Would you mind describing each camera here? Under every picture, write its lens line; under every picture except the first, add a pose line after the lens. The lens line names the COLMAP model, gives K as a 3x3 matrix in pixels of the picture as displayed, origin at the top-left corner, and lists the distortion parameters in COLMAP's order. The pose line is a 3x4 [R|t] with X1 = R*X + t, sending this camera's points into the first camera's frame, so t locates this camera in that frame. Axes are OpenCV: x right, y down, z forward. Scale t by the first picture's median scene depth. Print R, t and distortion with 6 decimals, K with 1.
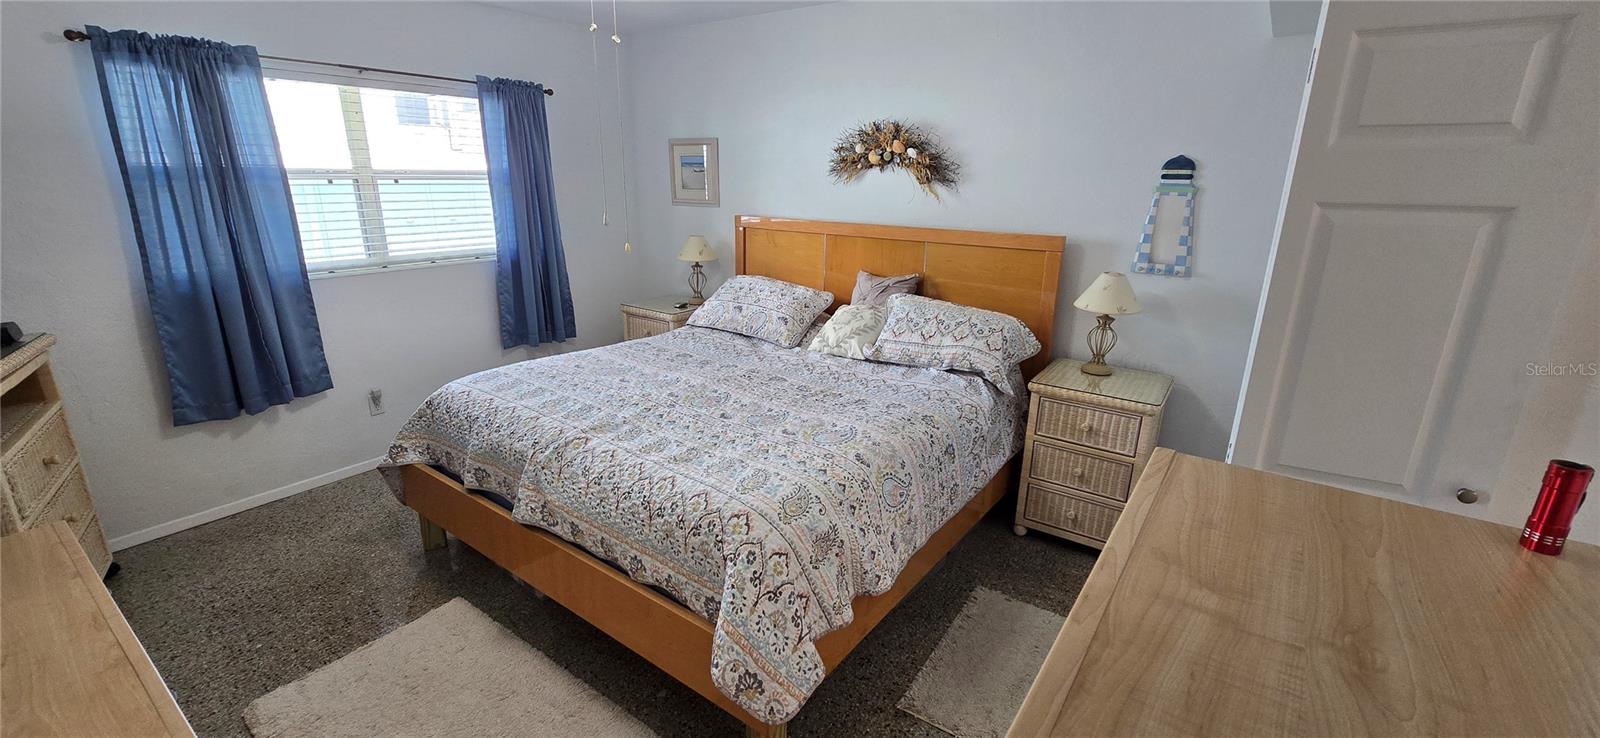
lens RADIAL K [[656.1, 0, 794.9], [0, 656.1, 366.8], [0, 0, 1]] dist [-0.004307, 0.001514]
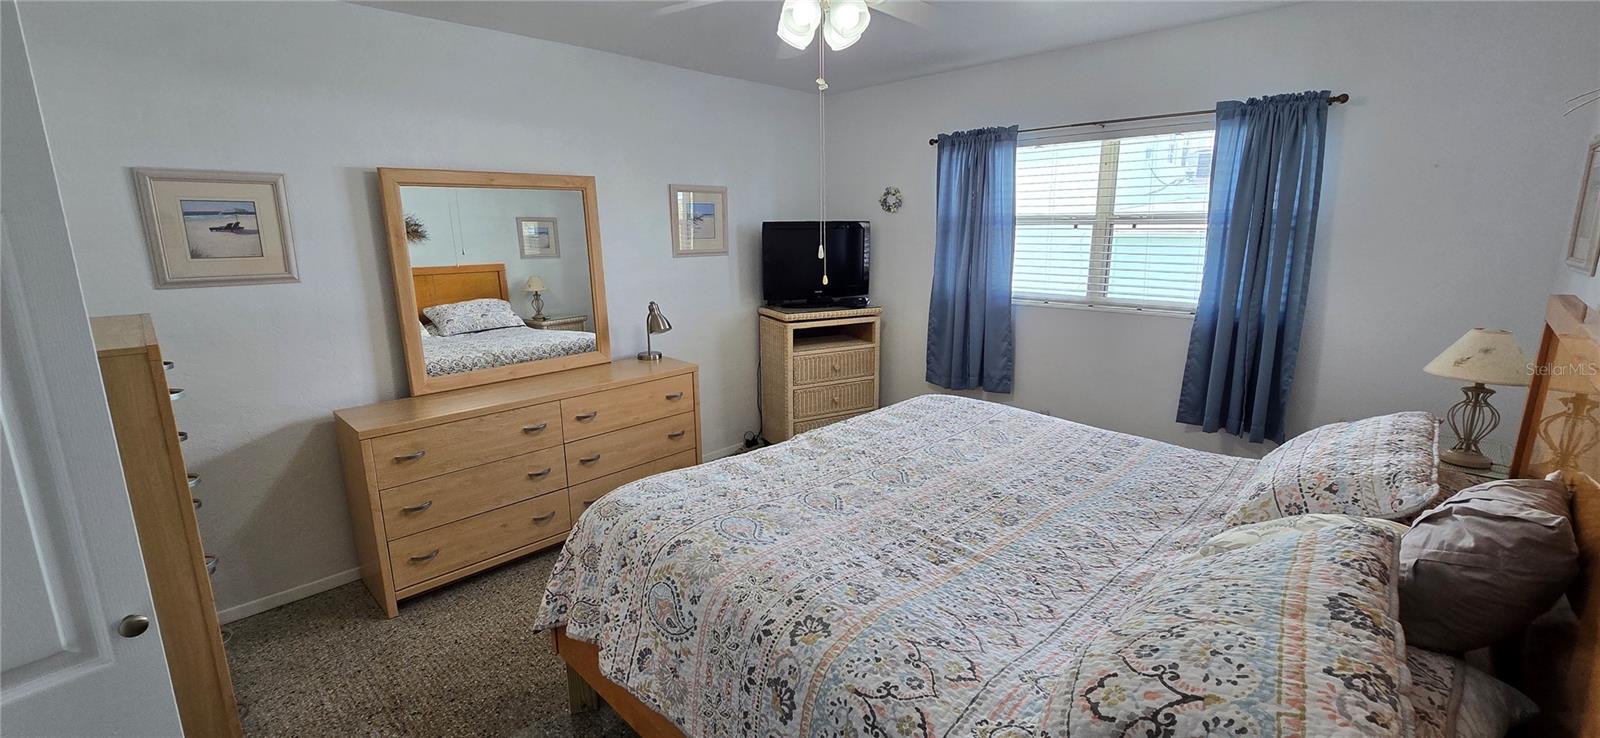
lens RADIAL K [[656.1, 0, 795.8], [0, 656.1, 357.3], [0, 0, 1]] dist [-0.004307, 0.001514]
pose [[-0.145629, 0.181627, -0.972524, 0.515236], [-0.276810, 0.936263, 0.216305, -0.181967], [0.949825, 0.300705, -0.086071, 0.707768]]
